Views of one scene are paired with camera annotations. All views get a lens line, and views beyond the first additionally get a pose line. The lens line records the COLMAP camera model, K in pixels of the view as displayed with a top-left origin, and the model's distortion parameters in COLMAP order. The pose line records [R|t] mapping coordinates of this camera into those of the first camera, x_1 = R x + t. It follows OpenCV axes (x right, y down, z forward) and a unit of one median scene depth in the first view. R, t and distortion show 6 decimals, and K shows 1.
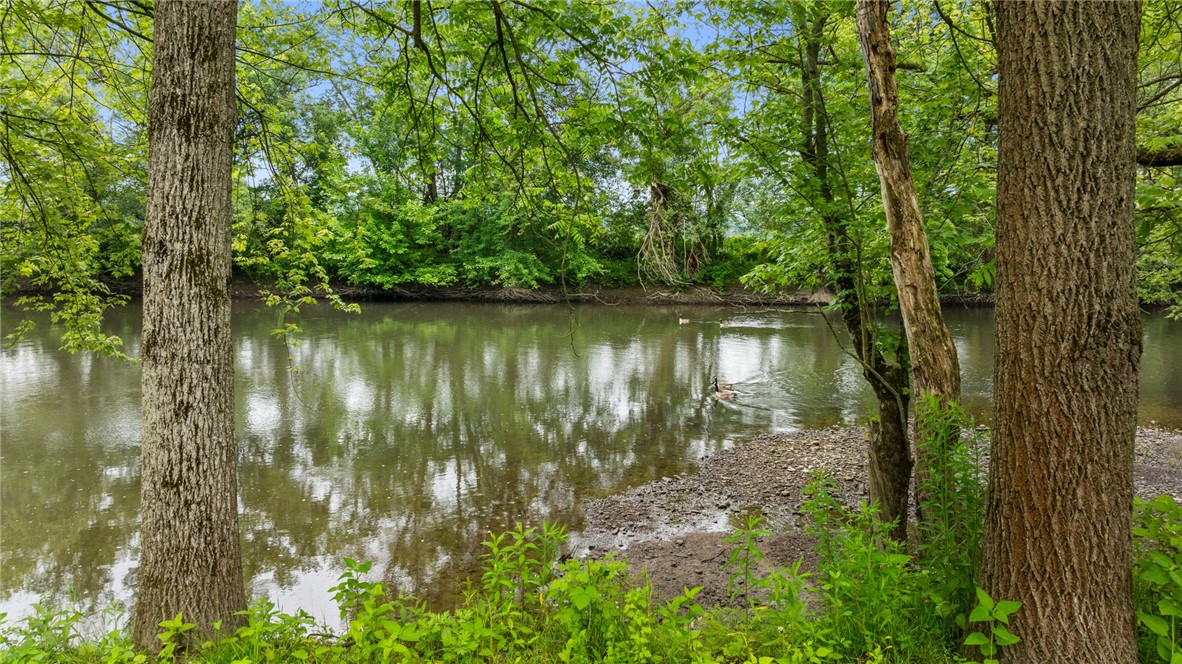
lens RADIAL K [[806.8, 0, 593.6], [0, 806.8, 291.9], [0, 0, 1]] dist [-0.031808, 0.016669]
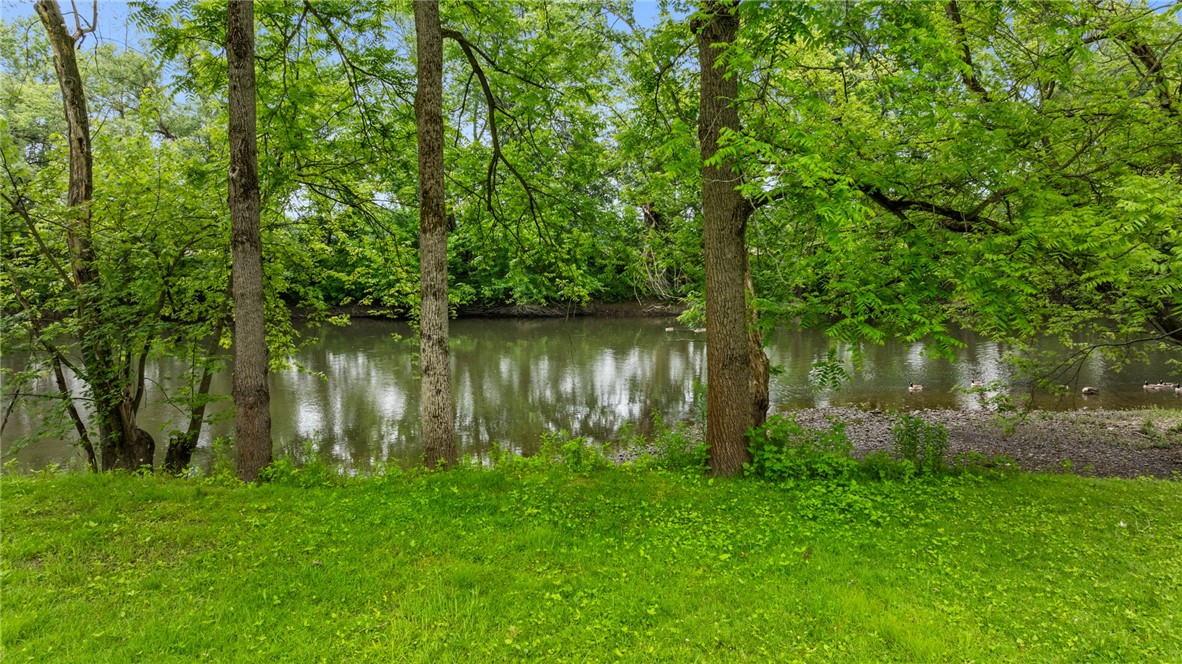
lens RADIAL K [[806.8, 0, 590.2], [0, 806.8, 333.7], [0, 0, 1]] dist [-0.031808, 0.016669]
pose [[0.999691, -0.021191, -0.012959, 0.006419], [0.021758, 0.998735, 0.045338, -0.013317], [0.011982, -0.045606, 0.998888, -0.137858]]
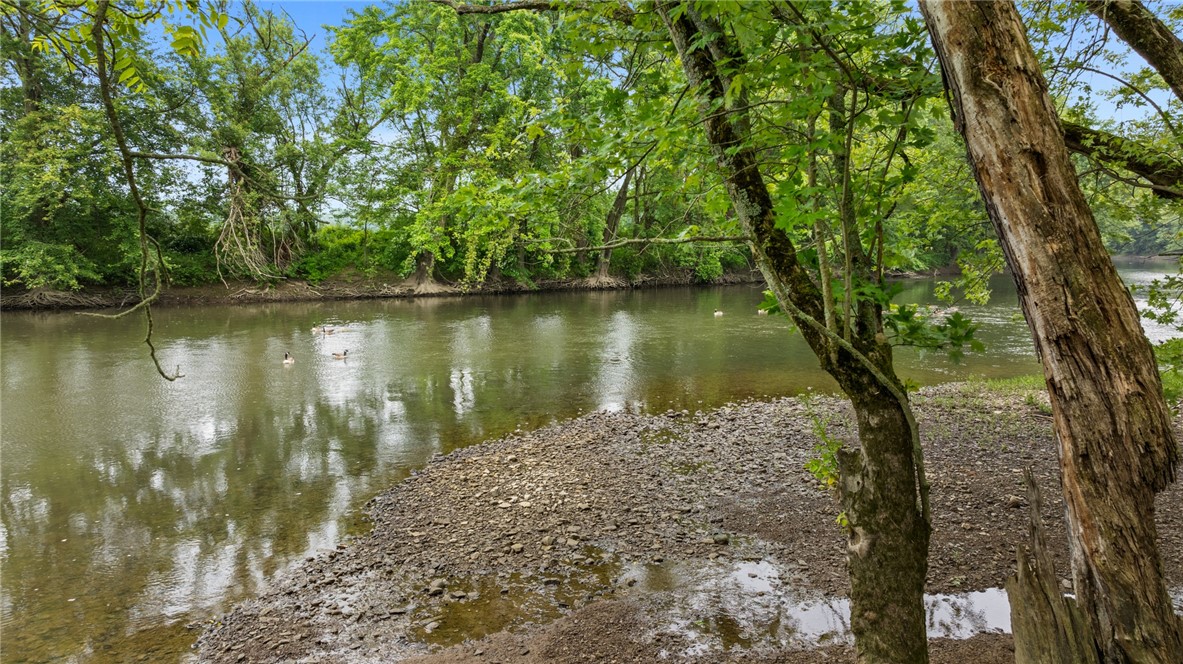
lens RADIAL K [[807.5, 0, 590.7], [0, 807.5, 328.3], [0, 0, 1]] dist [-0.031808, 0.016669]
pose [[0.878837, -0.061284, 0.473171, -0.002889], [0.037570, 0.997526, 0.059418, 0.005185], [-0.475641, -0.034442, 0.878965, 0.069365]]
